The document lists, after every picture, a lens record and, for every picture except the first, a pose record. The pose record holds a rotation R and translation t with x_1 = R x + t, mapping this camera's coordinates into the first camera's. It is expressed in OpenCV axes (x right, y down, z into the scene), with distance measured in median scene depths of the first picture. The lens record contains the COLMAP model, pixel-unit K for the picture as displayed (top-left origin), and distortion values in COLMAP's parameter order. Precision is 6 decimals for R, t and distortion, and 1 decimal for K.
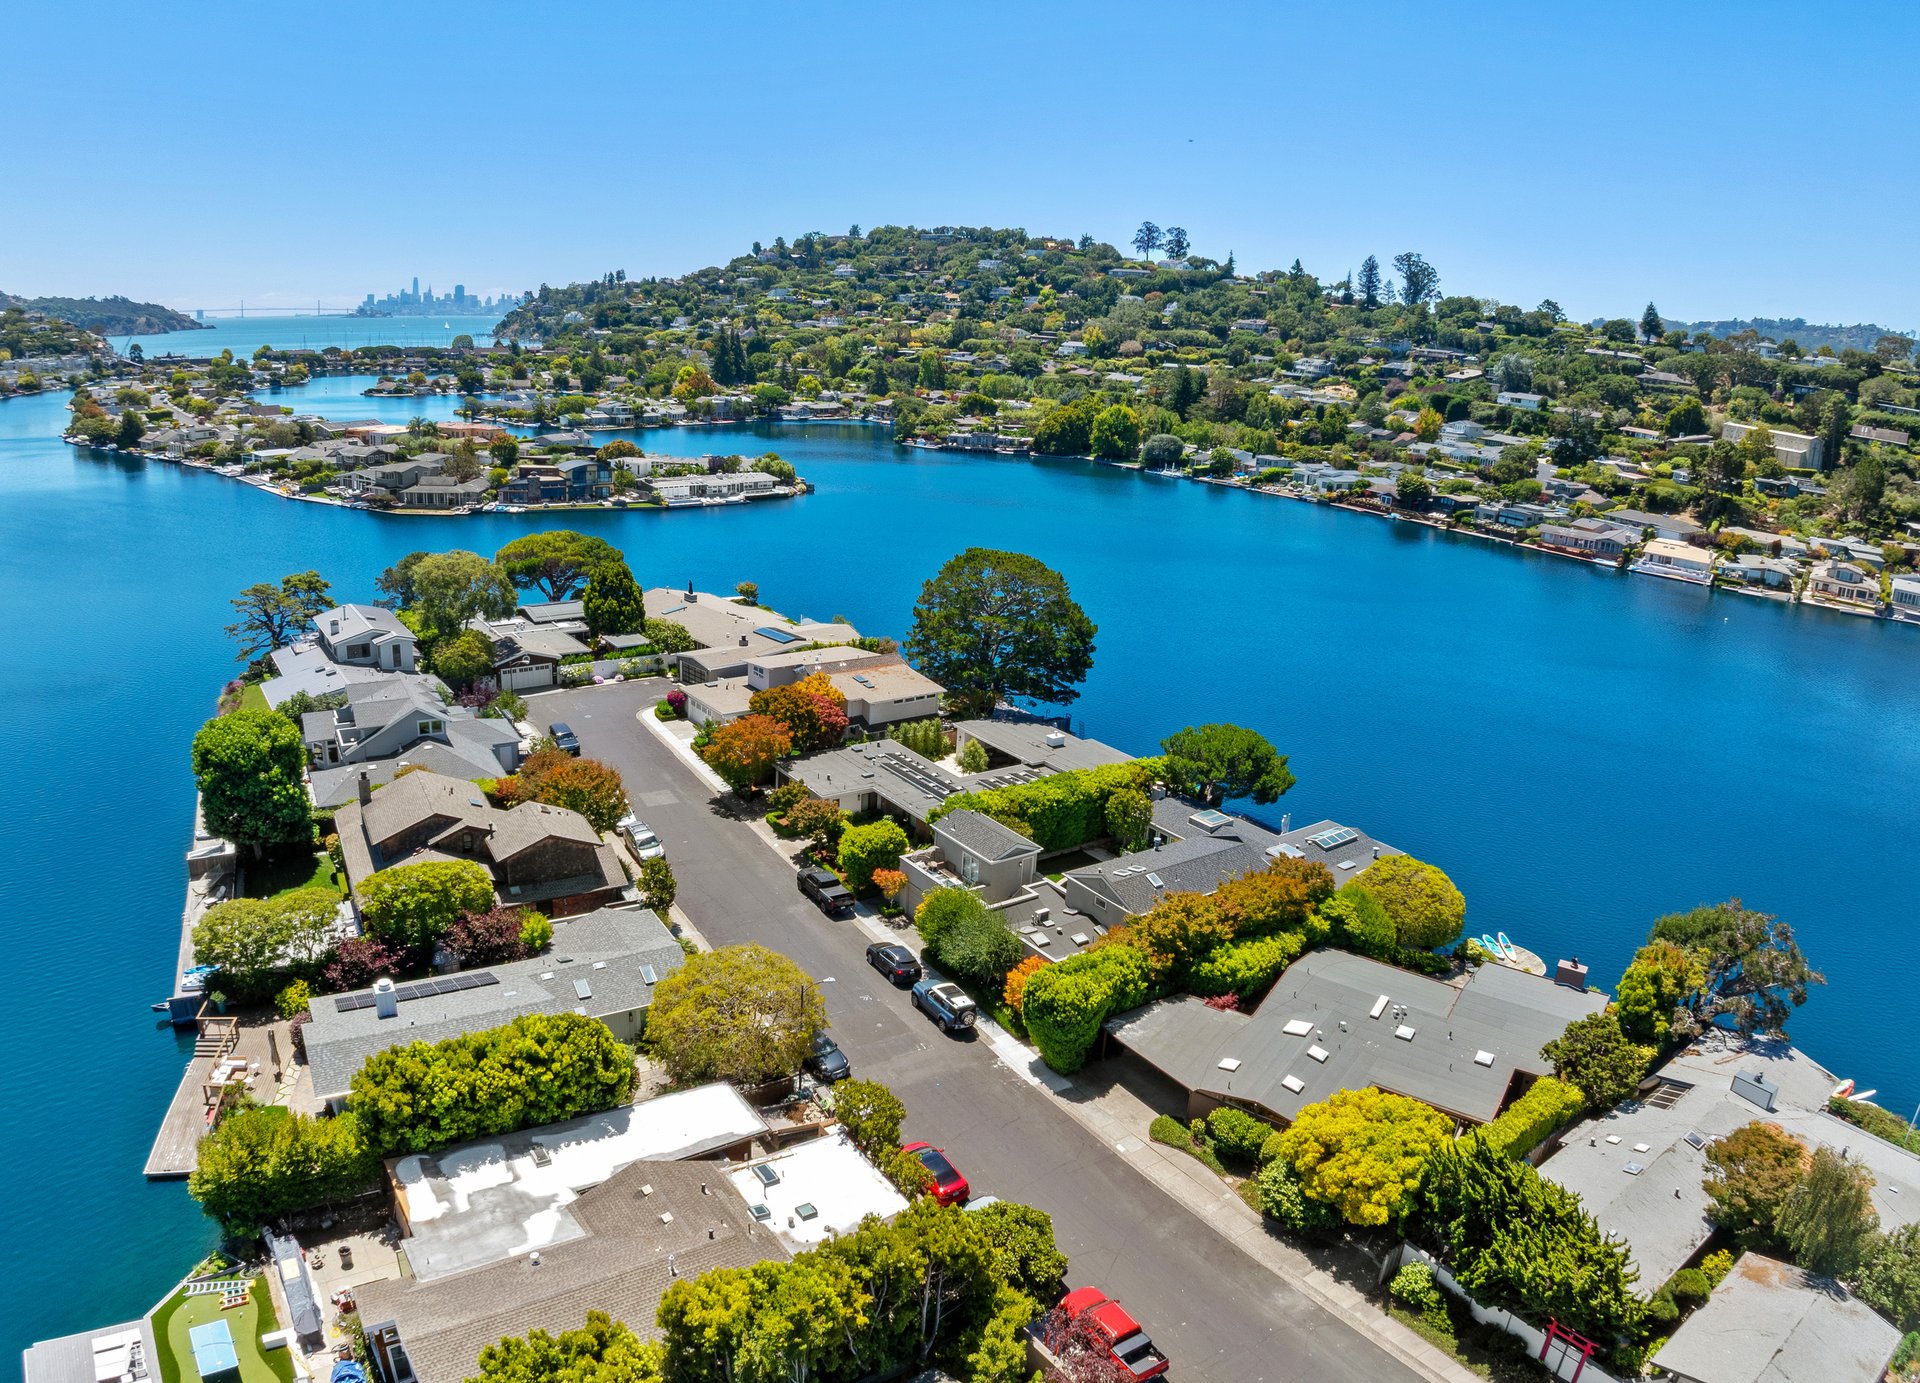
lens RADIAL K [[1236.5, 0, 970.1], [0, 1236.5, 686.2], [0, 0, 1]] dist [-0.213900, 0.037006]
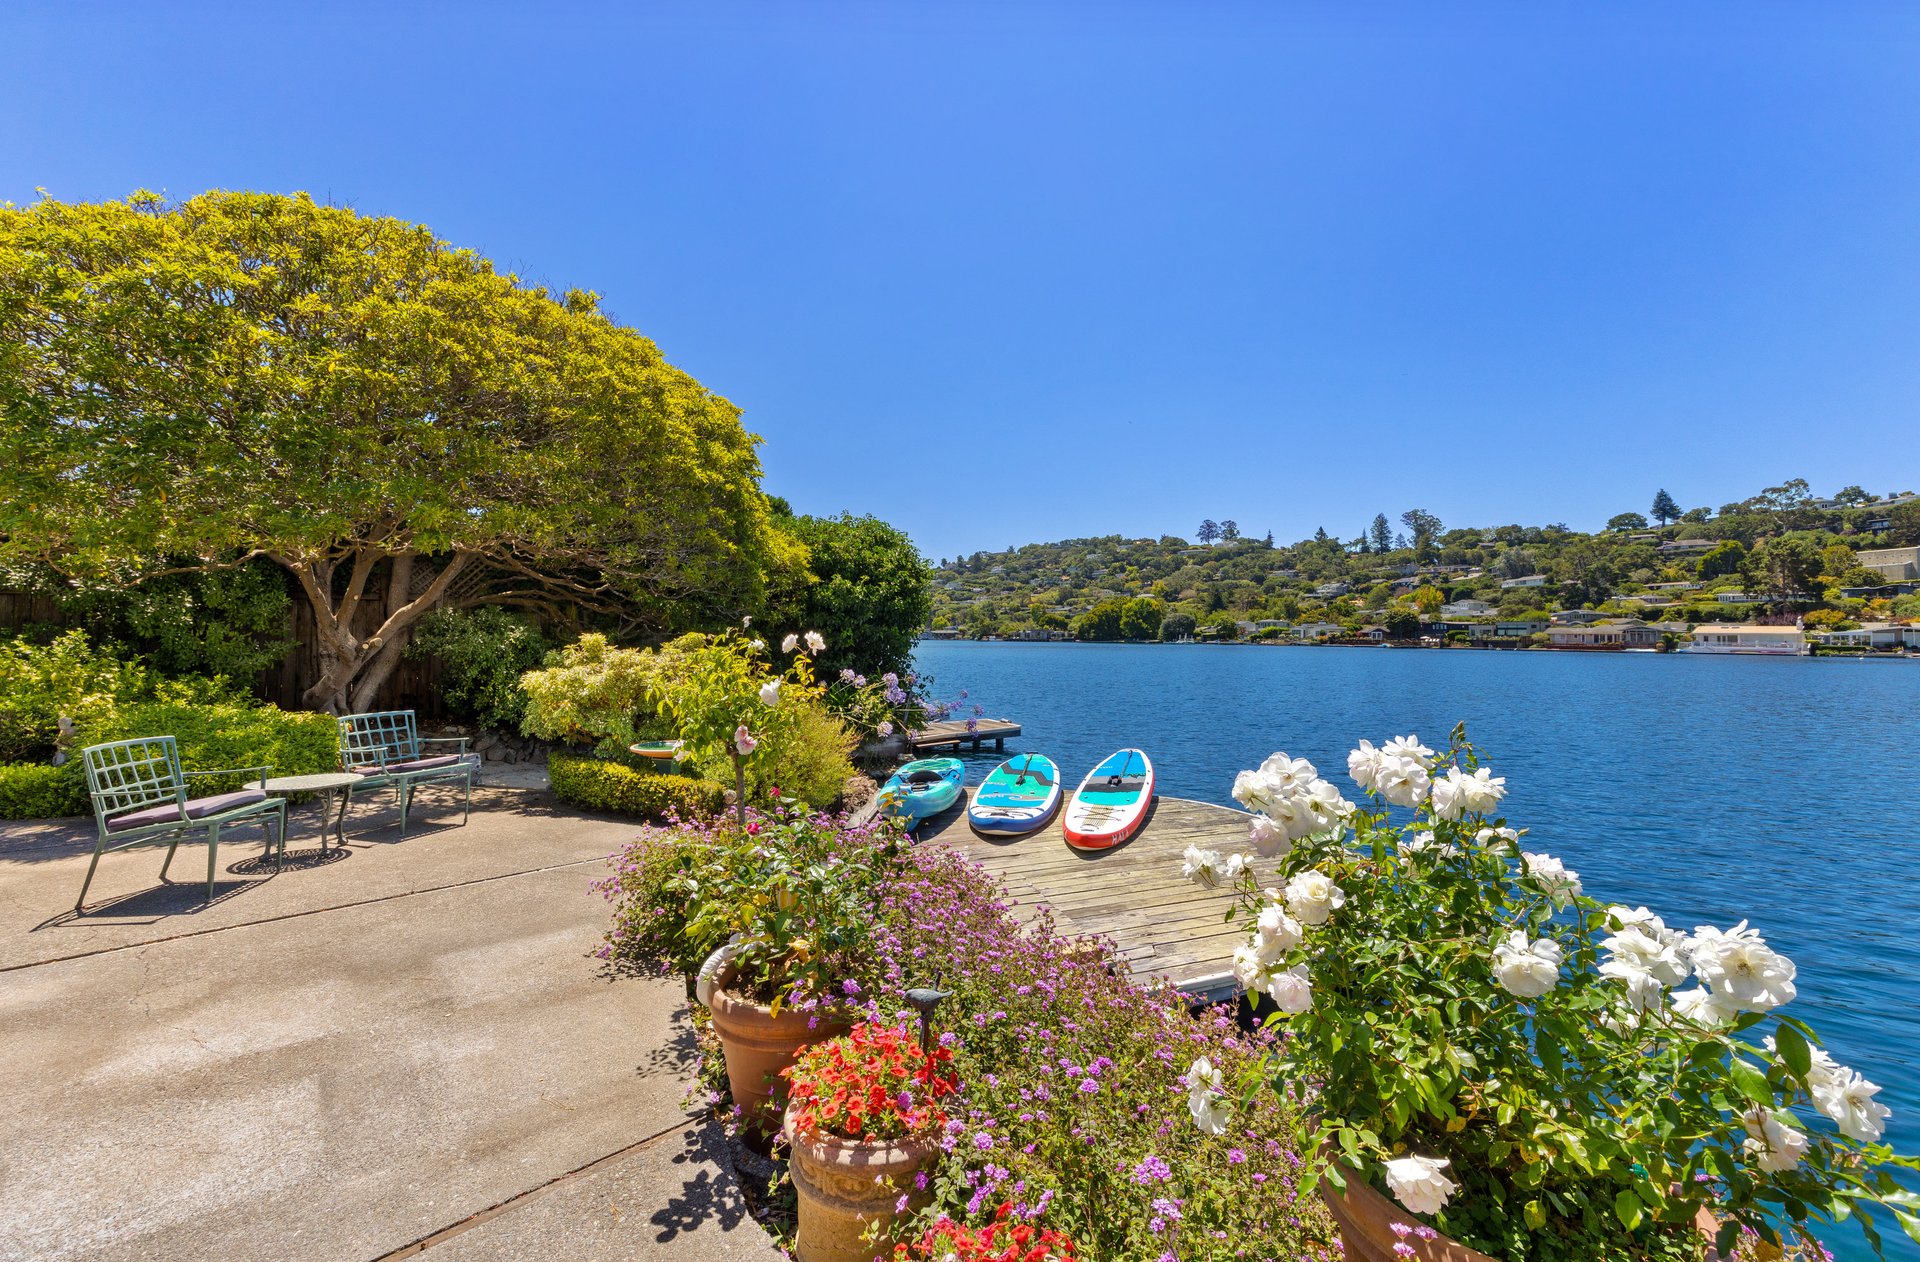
lens RADIAL K [[817.1, 0, 952.5], [0, 817.1, 615.8], [0, 0, 1]] dist [0.001383, 0.000589]
pose [[0.979375, -0.052566, -0.195092, 0.097767], [-0.010073, 0.951660, -0.306987, 0.050497], [0.201798, 0.302621, 0.931503, 0.191384]]
